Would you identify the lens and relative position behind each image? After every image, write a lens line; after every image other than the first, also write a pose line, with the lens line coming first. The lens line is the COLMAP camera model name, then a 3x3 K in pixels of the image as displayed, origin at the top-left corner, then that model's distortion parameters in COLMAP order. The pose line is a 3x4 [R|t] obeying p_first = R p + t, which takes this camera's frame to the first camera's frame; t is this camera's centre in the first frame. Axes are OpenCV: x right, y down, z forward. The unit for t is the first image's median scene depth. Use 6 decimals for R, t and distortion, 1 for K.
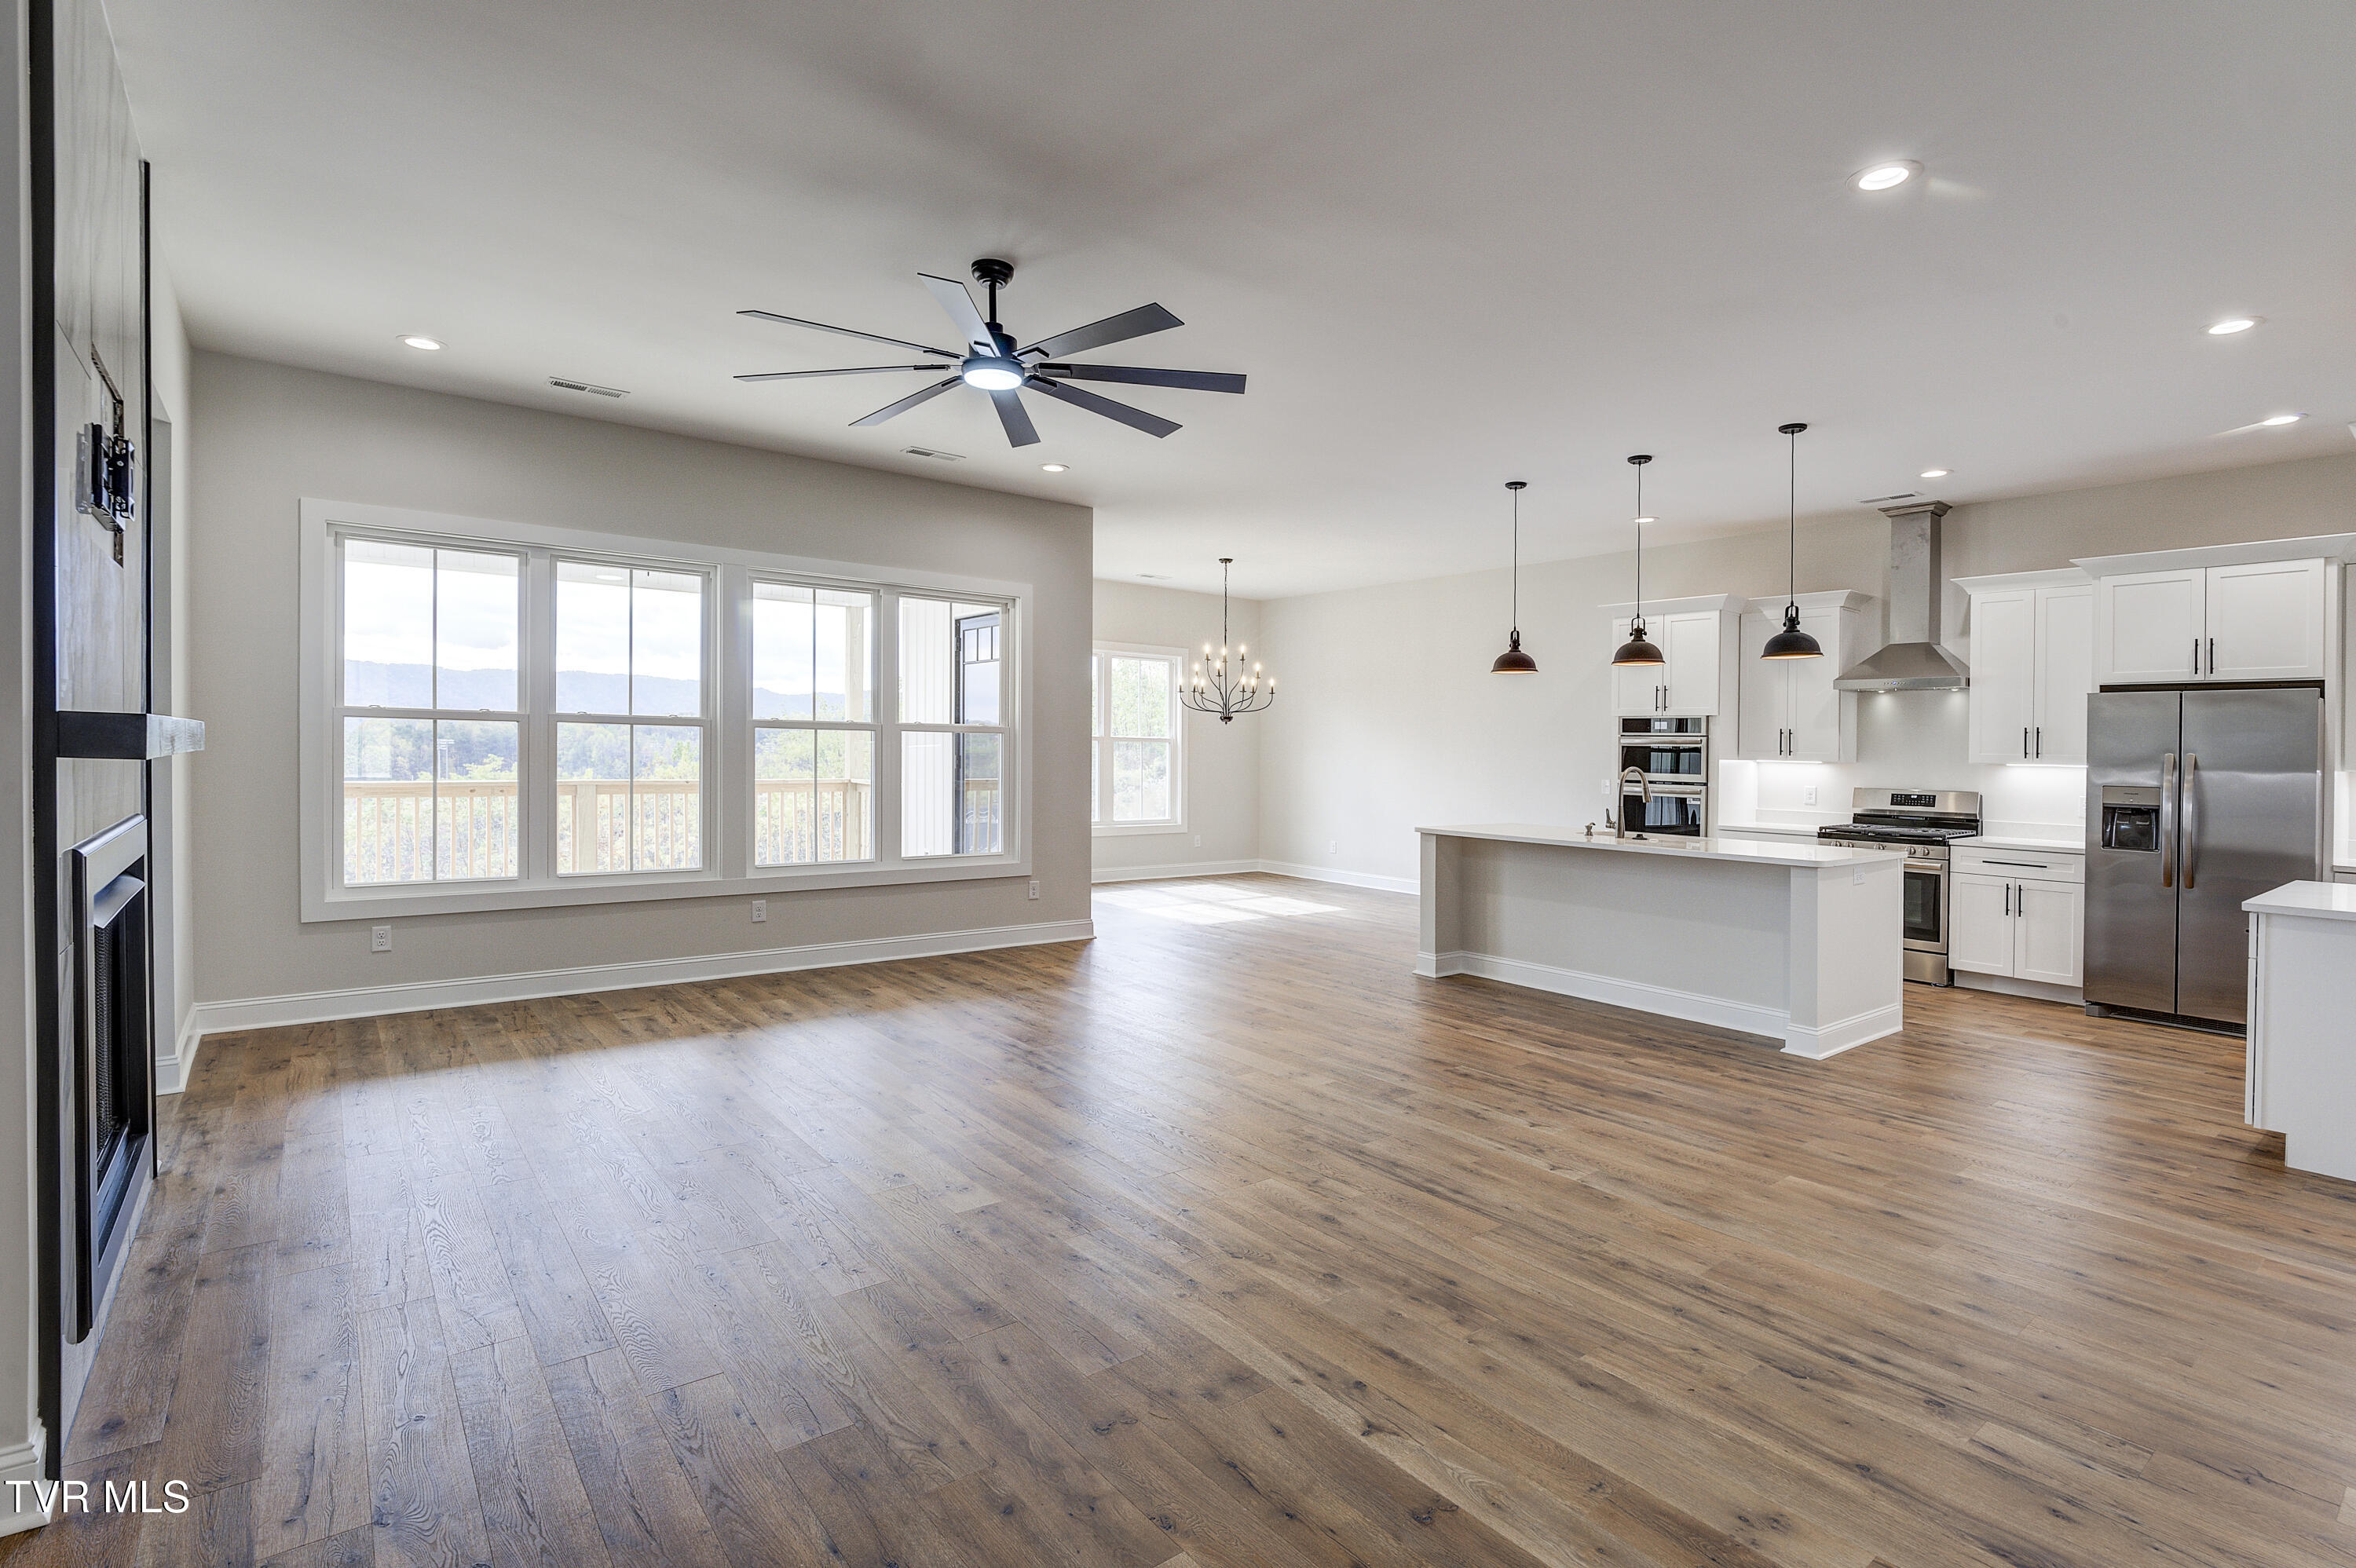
lens RADIAL K [[1145.6, 0, 1183.2], [0, 1145.6, 766.7], [0, 0, 1]] dist [-0.000774, 0.000046]
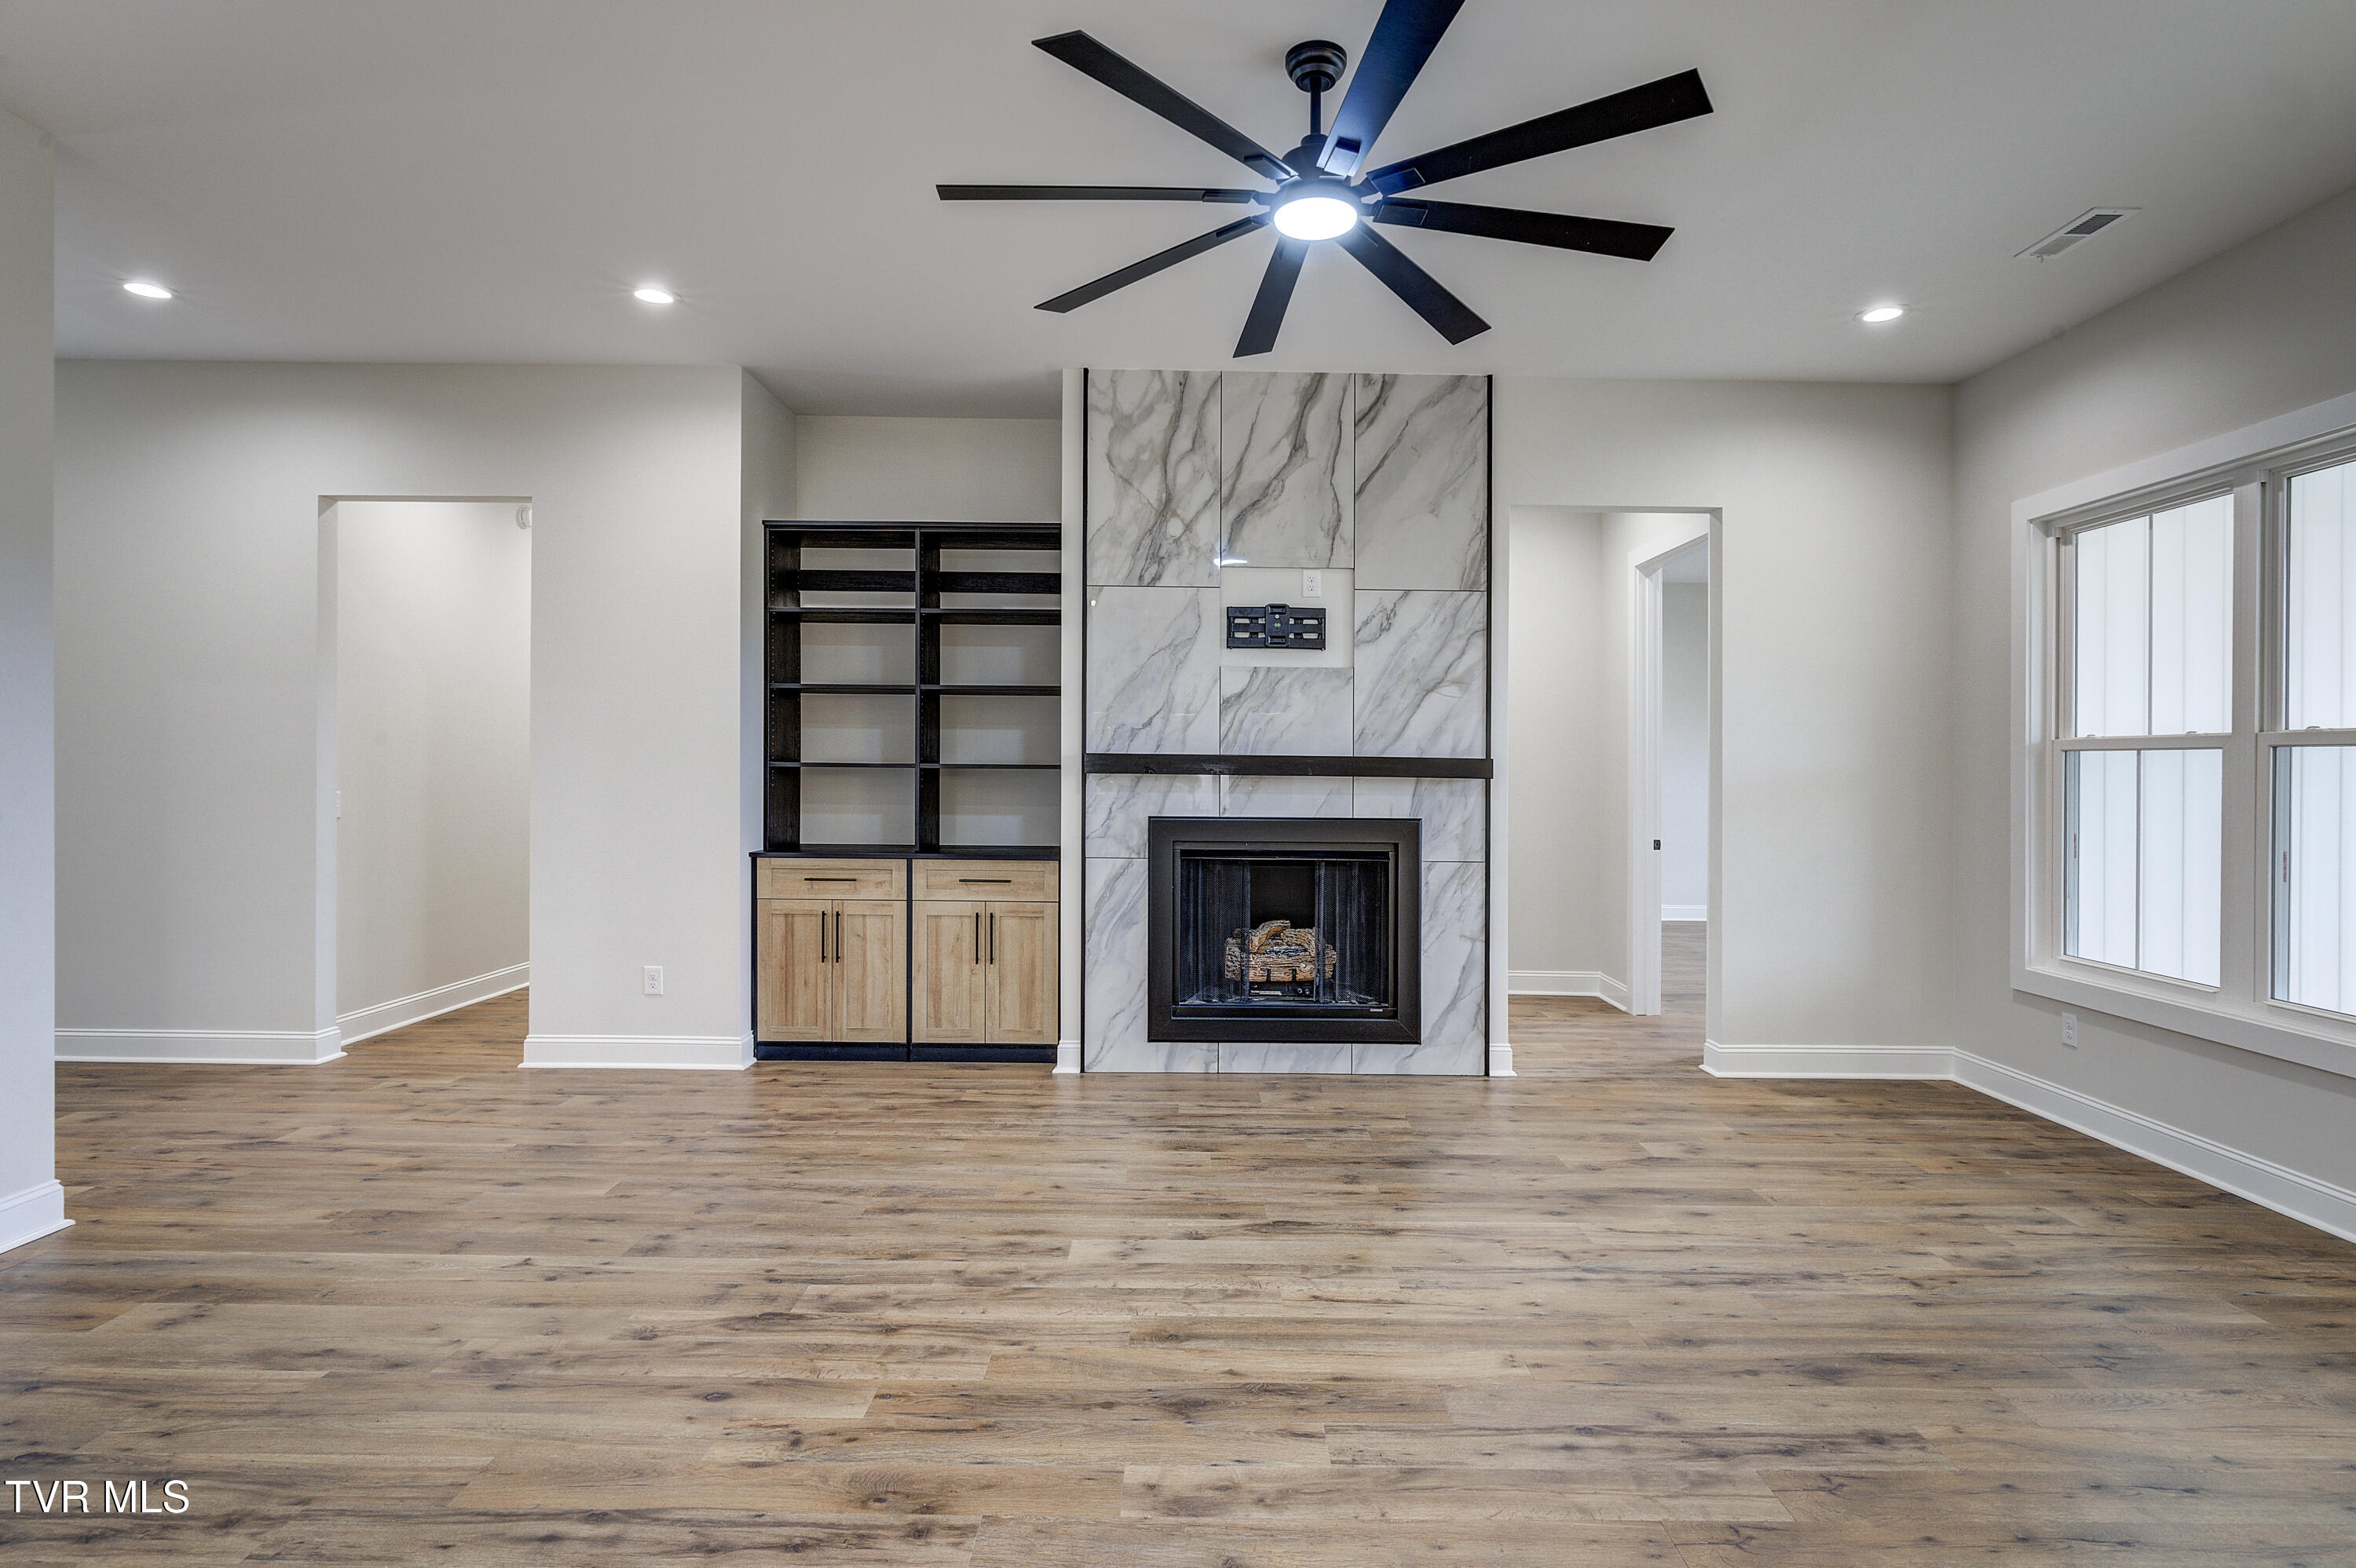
lens RADIAL K [[1142.2, 0, 1178.0], [0, 1142.2, 784.0], [0, 0, 1]] dist [0.031018, 0.001367]
pose [[-0.613593, -0.003967, -0.789613, 0.397794], [-0.029199, 0.999417, 0.017669, -0.018295], [0.789083, 0.033897, -0.613351, 1.245928]]
